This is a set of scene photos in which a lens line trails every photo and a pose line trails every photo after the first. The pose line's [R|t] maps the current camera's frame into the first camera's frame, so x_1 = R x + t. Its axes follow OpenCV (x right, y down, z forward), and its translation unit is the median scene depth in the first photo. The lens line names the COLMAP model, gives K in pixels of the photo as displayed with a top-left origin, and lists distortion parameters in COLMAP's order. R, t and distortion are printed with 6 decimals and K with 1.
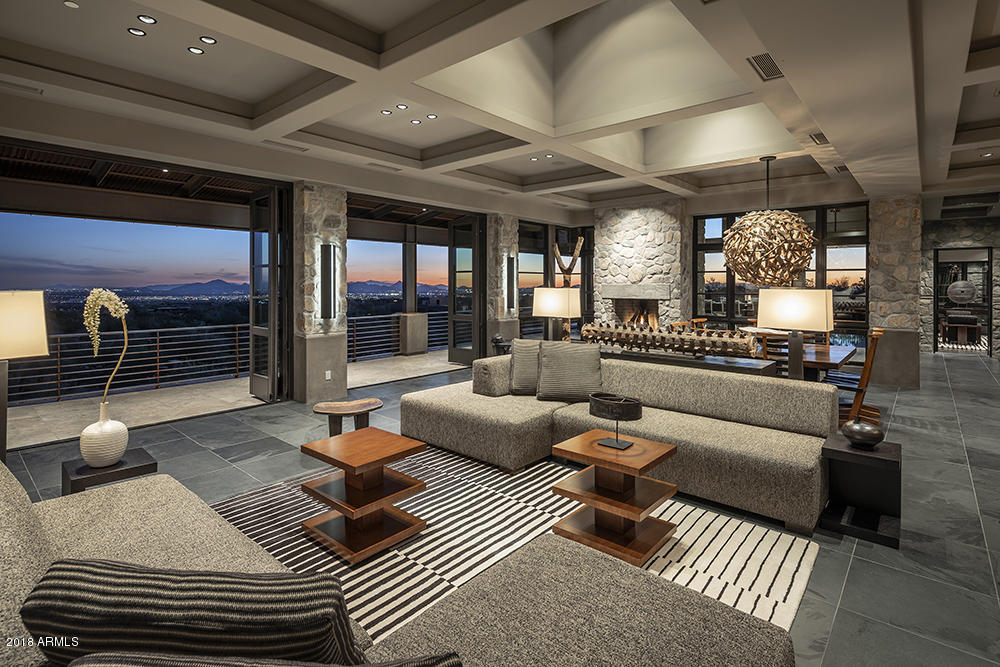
lens RADIAL K [[486.7, 0, 502.6], [0, 486.7, 280.0], [0, 0, 1]] dist [0.003029, 0.000360]
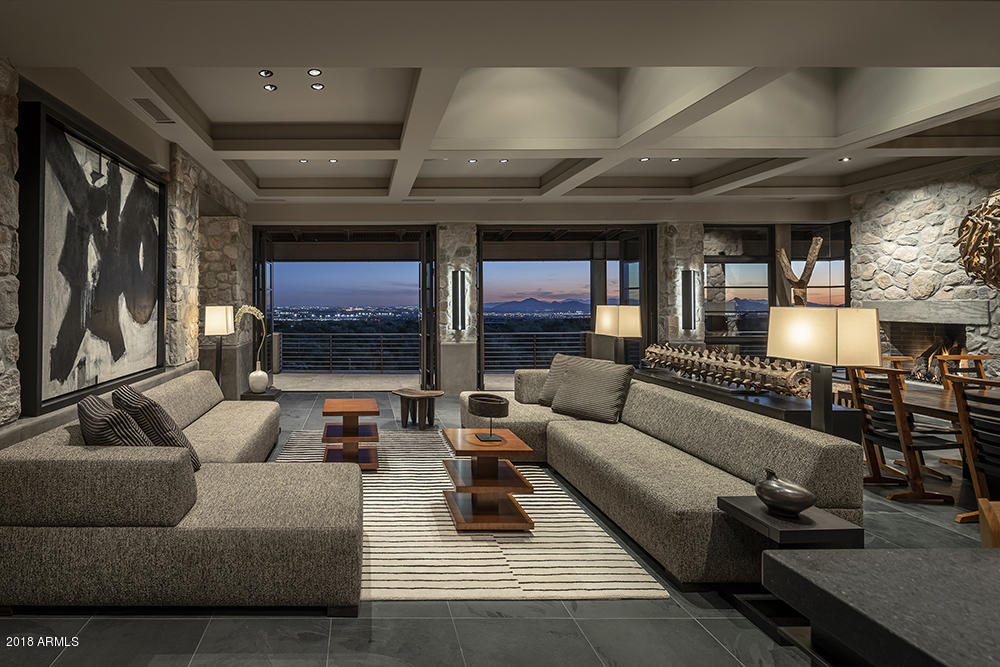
lens RADIAL K [[486.8, 0, 373.1], [0, 486.8, 297.2], [0, 0, 1]] dist [-0.005413, 0.000724]
pose [[0.663926, -0.011576, -0.747709, 0.293368], [0.009992, 0.999928, -0.006608, 0.000971], [0.747732, -0.003084, 0.663994, 0.005322]]
